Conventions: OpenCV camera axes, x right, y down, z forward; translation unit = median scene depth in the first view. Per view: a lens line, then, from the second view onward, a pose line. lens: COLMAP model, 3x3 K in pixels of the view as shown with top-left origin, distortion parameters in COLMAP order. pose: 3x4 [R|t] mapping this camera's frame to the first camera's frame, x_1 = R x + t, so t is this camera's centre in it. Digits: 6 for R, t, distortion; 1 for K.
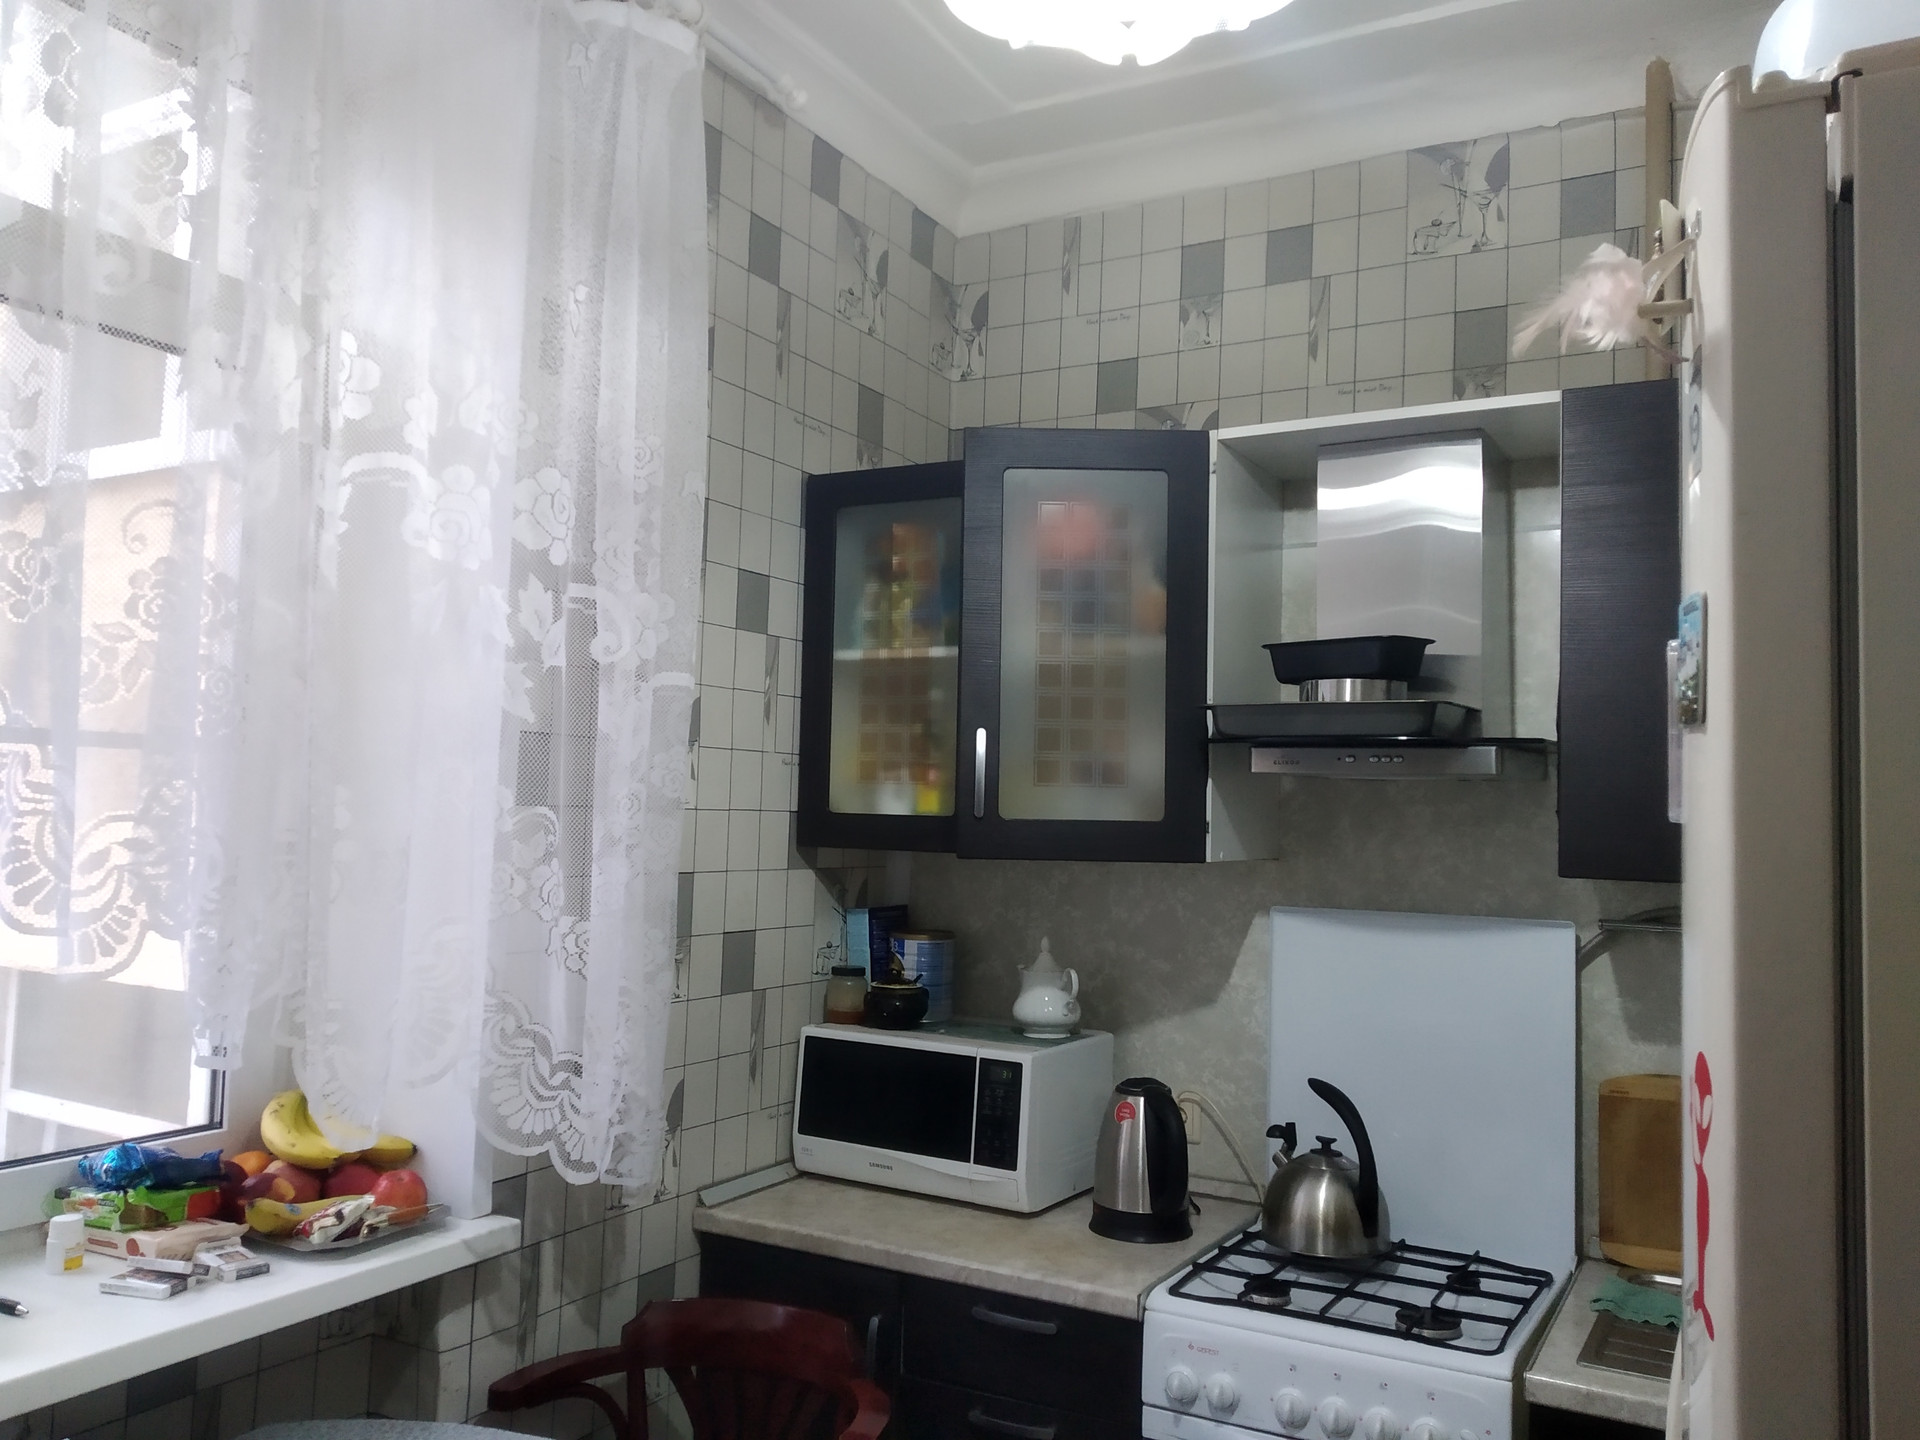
lens RADIAL K [[1498.0, 0, 926.8], [0, 1498.0, 718.1], [0, 0, 1]] dist [0.075498, -0.135555]
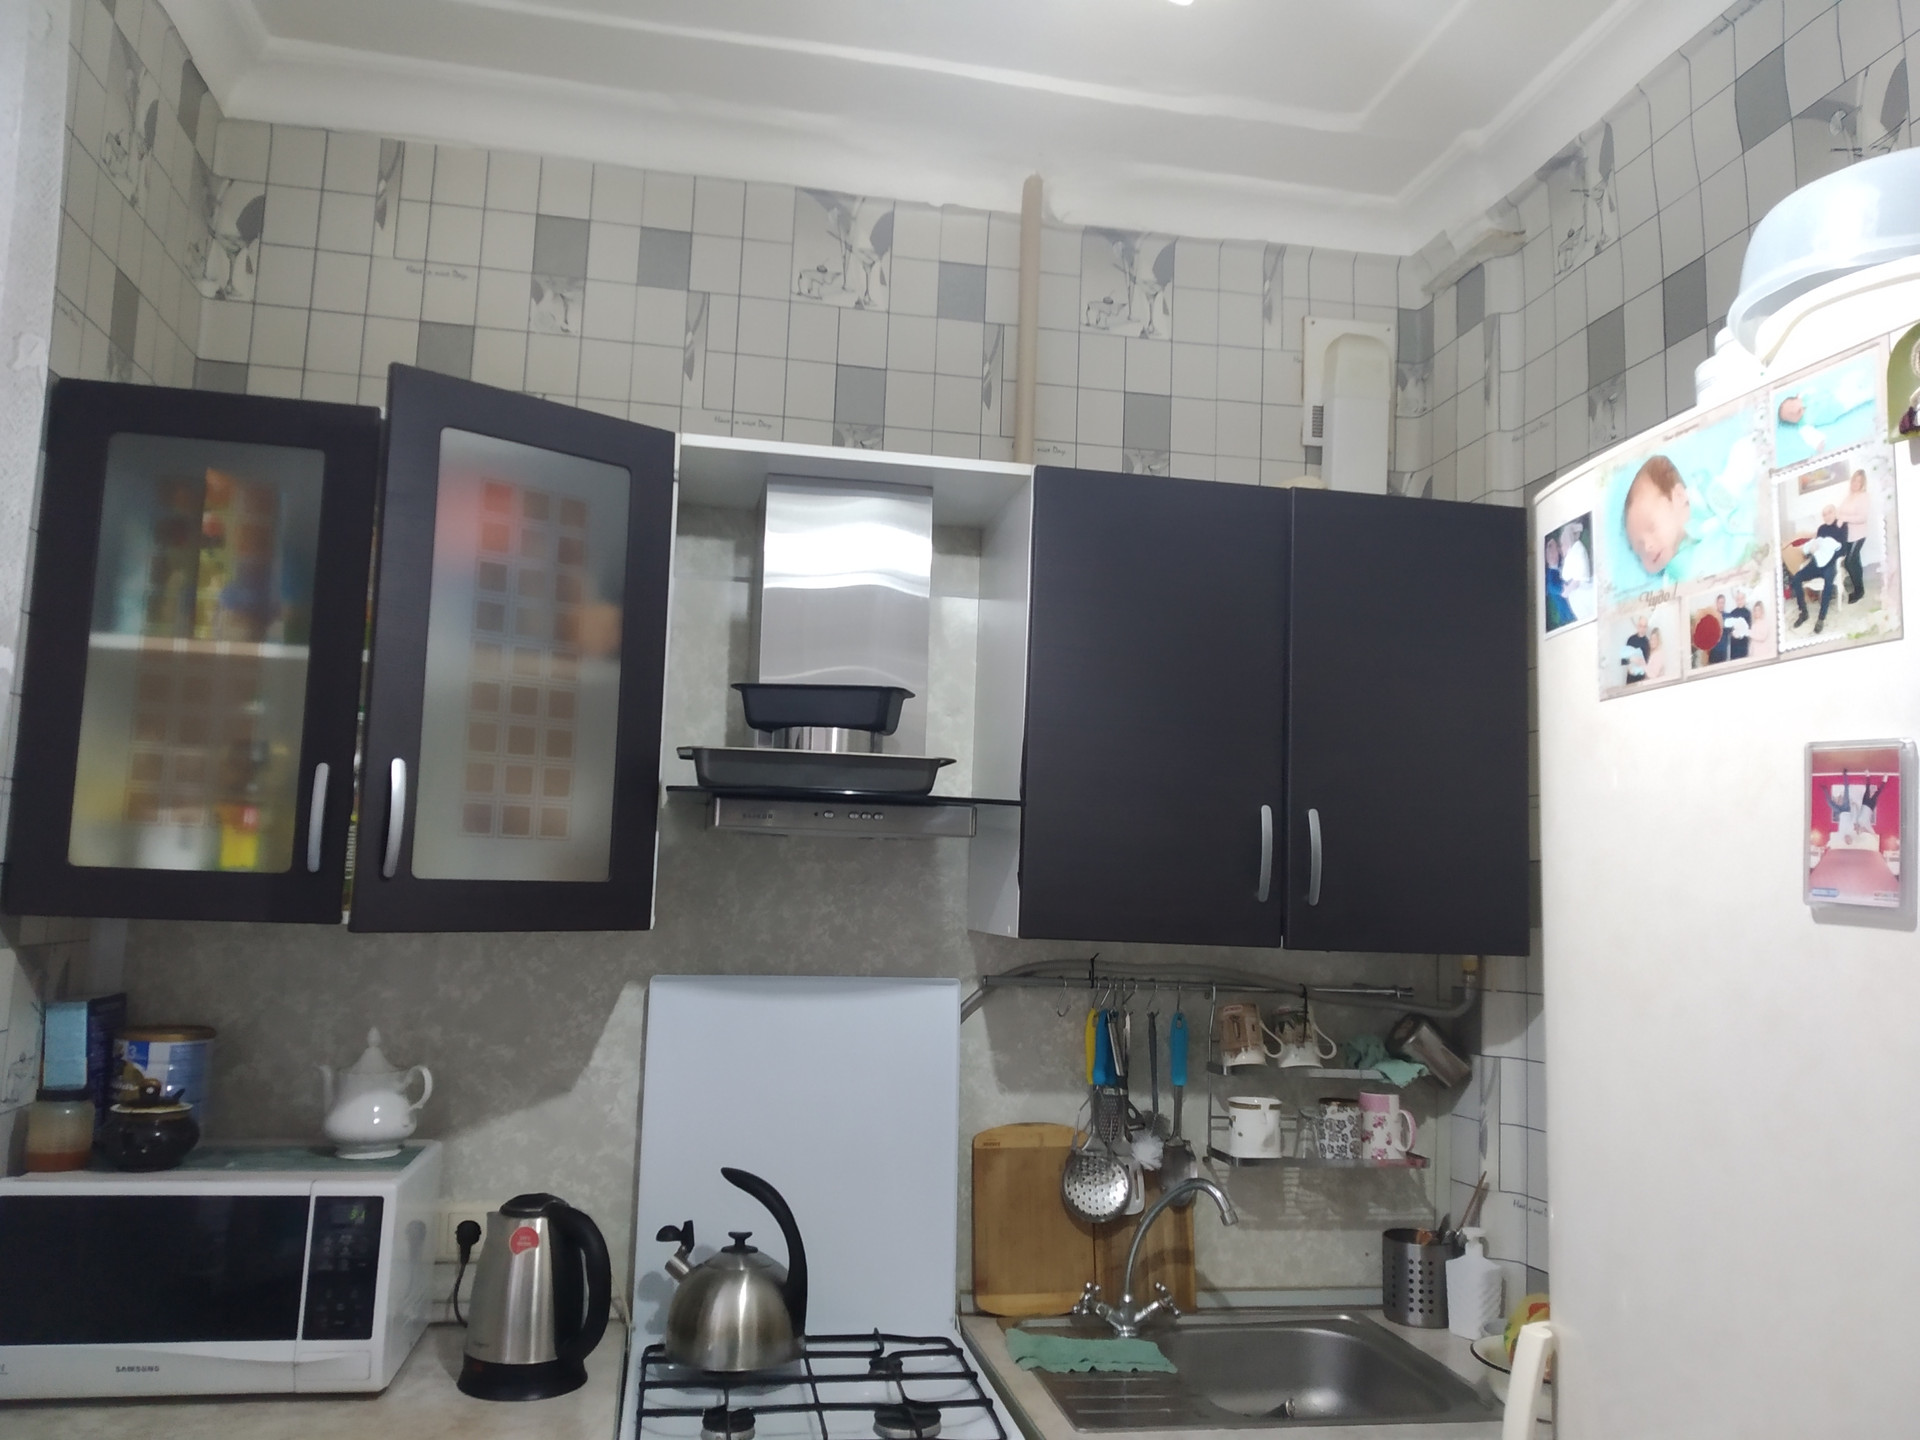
lens RADIAL K [[1498.0, 0, 926.8], [0, 1498.0, 718.1], [0, 0, 1]] dist [0.075498, -0.135555]
pose [[0.752315, 0.072701, 0.654780, -0.237188], [-0.054078, 0.997353, -0.048604, 0.008053], [-0.656580, 0.001156, 0.754255, 0.221148]]
